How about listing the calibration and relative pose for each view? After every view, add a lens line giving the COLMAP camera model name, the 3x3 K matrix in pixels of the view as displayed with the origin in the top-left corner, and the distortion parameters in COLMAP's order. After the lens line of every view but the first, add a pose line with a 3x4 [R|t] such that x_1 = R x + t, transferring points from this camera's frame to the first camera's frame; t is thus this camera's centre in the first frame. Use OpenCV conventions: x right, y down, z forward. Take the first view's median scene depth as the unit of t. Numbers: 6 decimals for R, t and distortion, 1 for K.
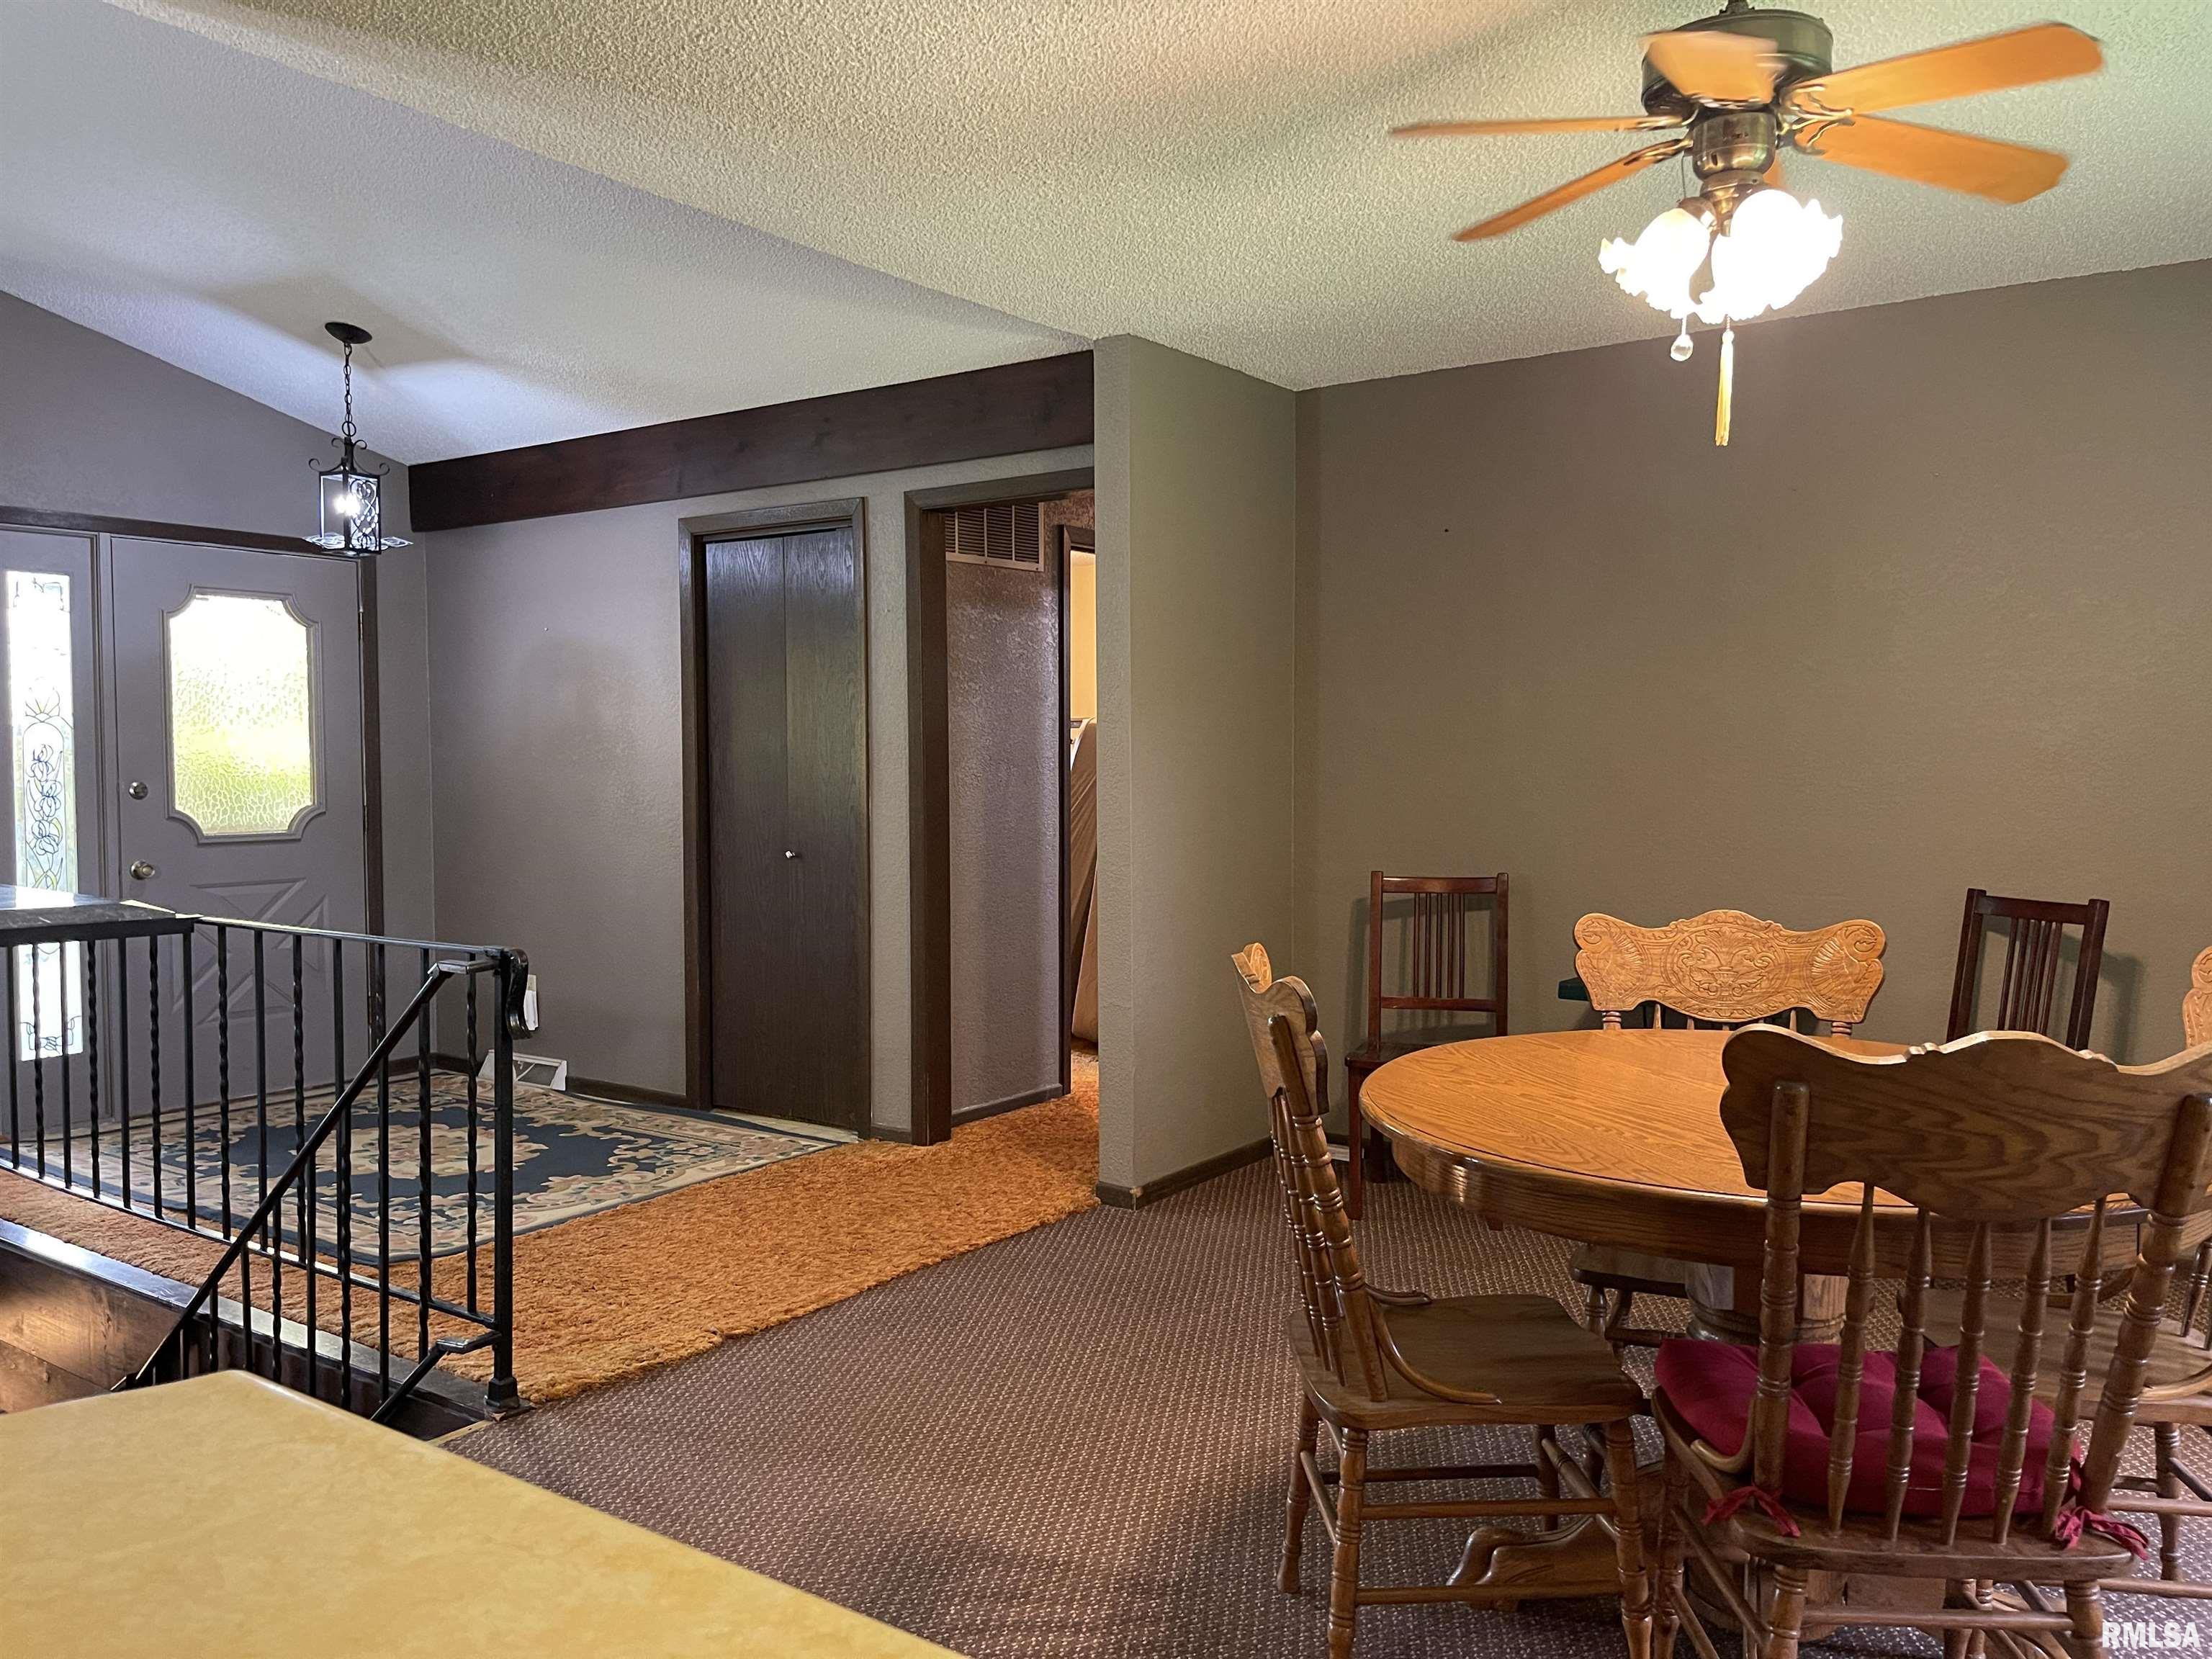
lens RADIAL K [[1664.5, 0, 1092.0], [0, 1664.5, 831.8], [0, 0, 1]] dist [0.052481, -0.080603]
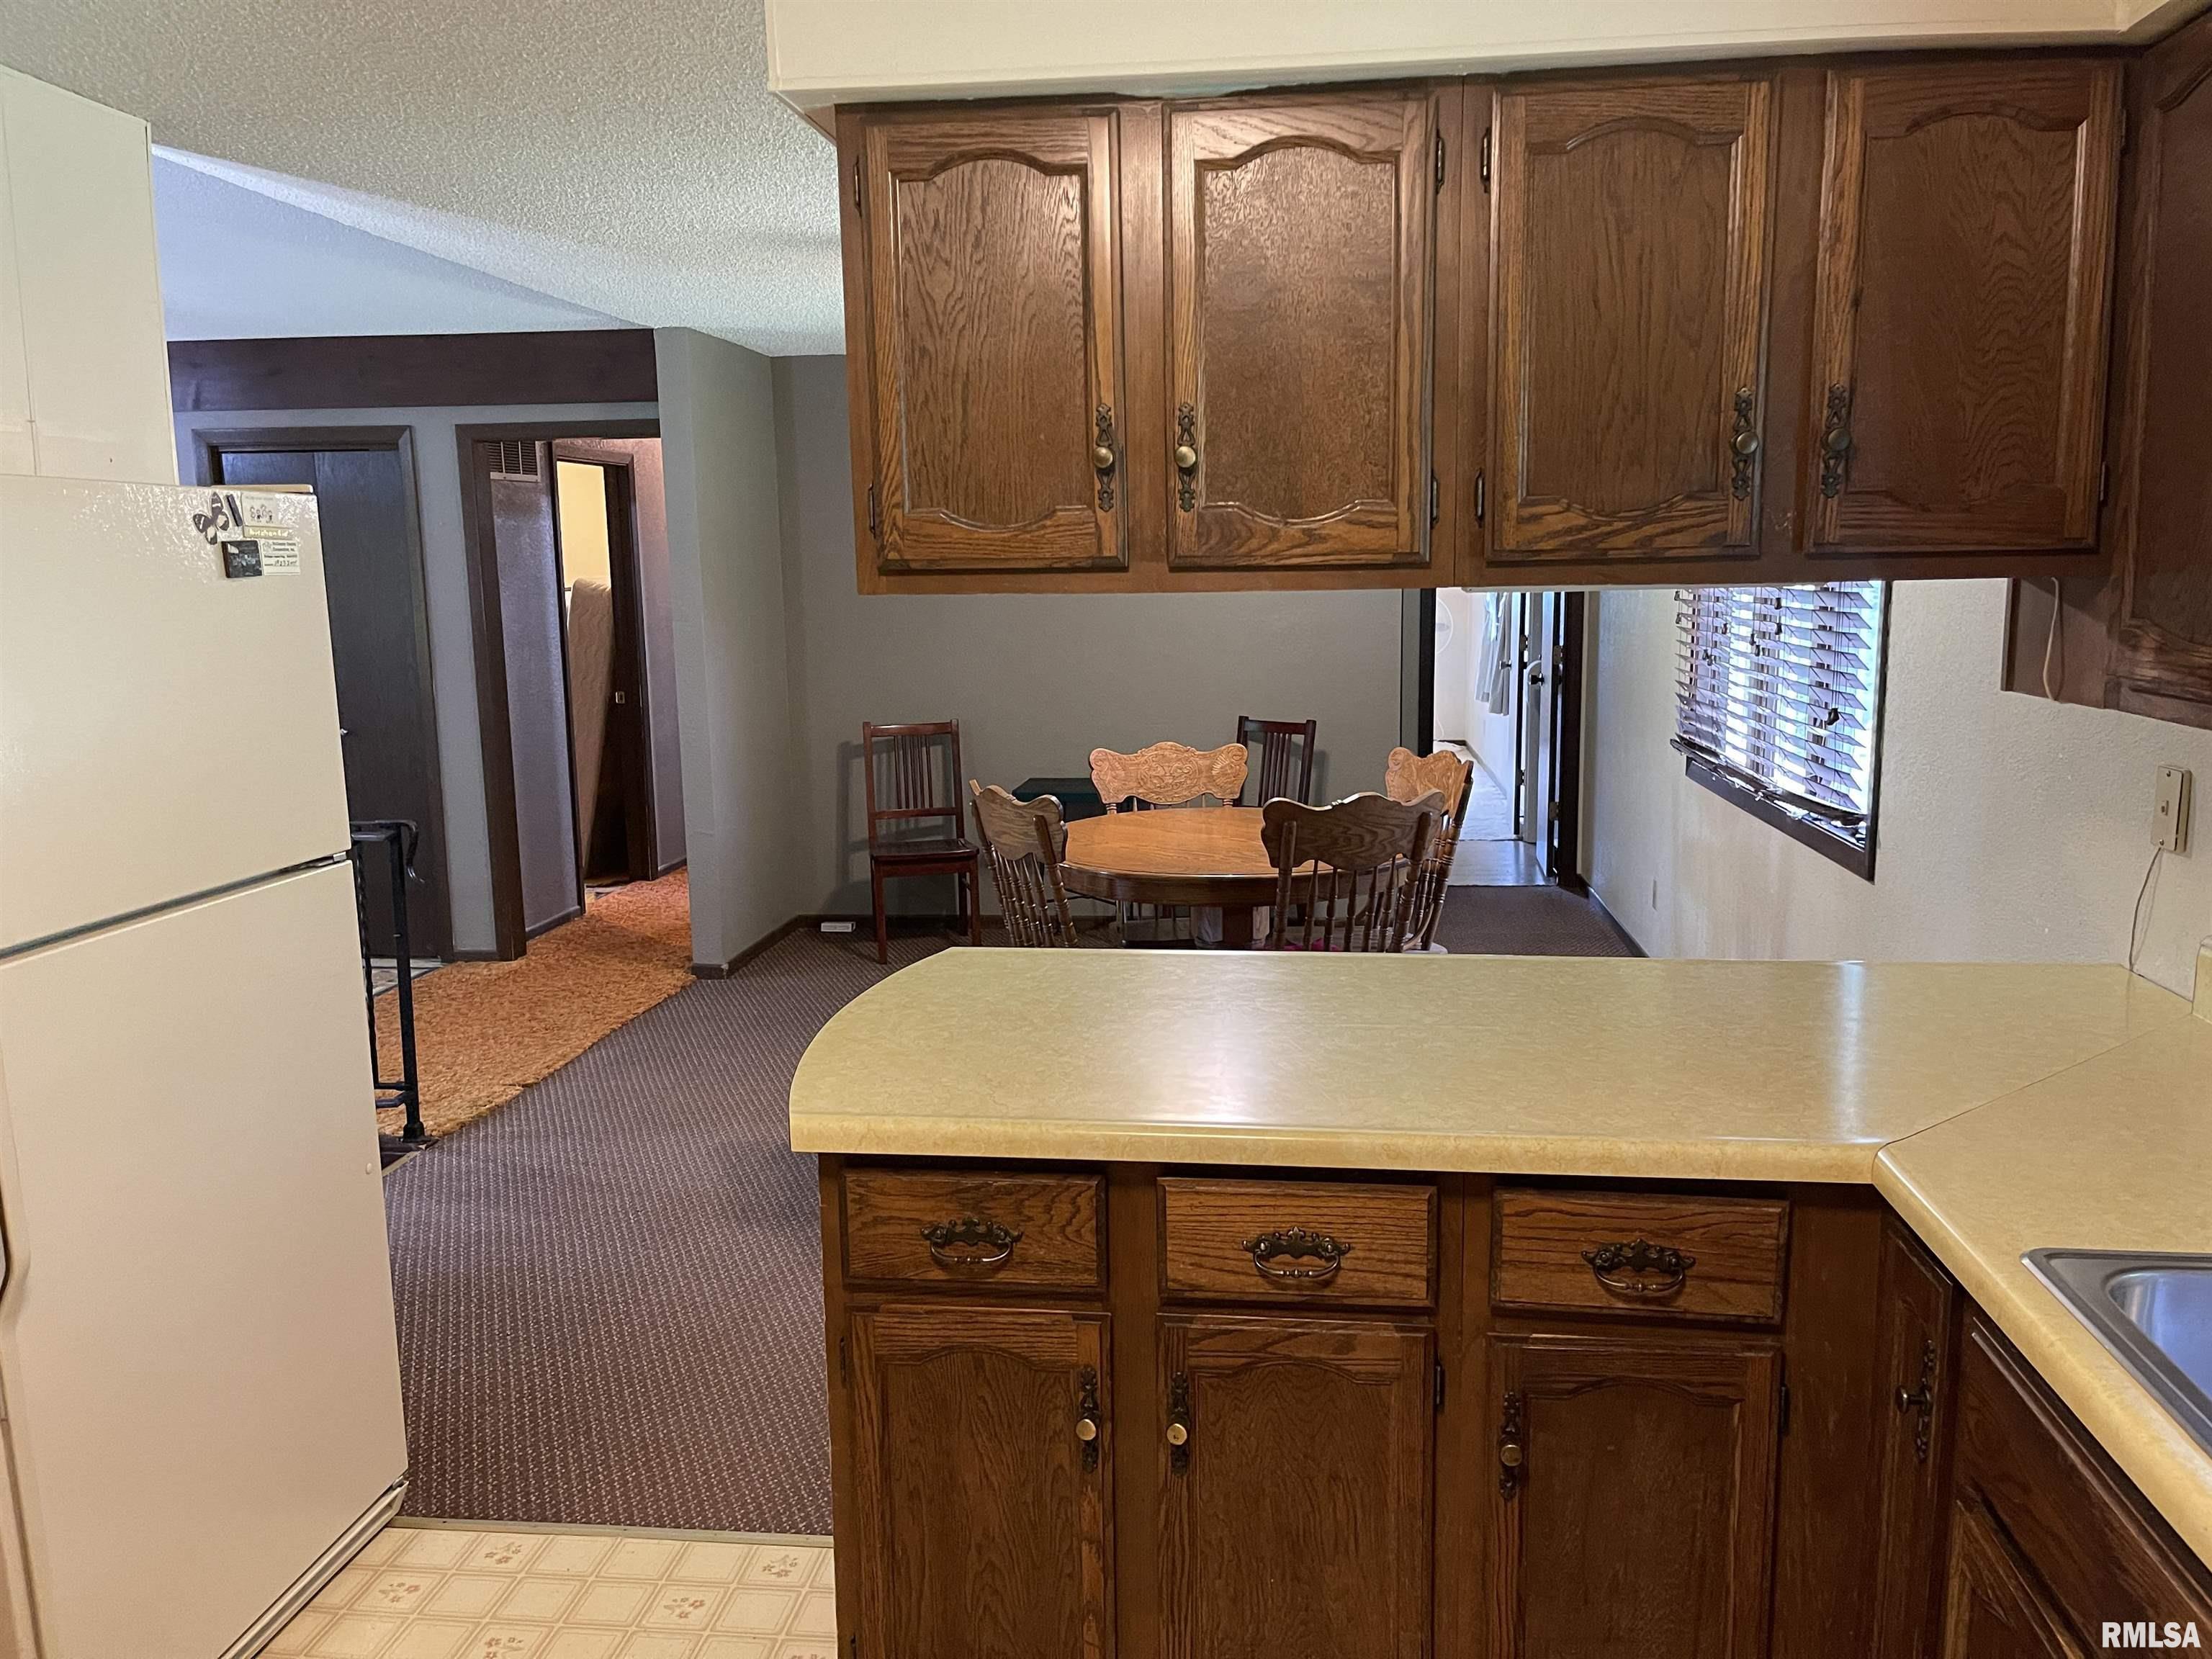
lens RADIAL K [[1664.5, 0, 1123.2], [0, 1664.5, 838.3], [0, 0, 1]] dist [0.052481, -0.080603]
pose [[0.872420, -0.087759, 0.480814, -0.517209], [0.033243, 0.992124, 0.120766, -0.066531], [-0.487625, -0.089375, 0.868466, -0.522809]]
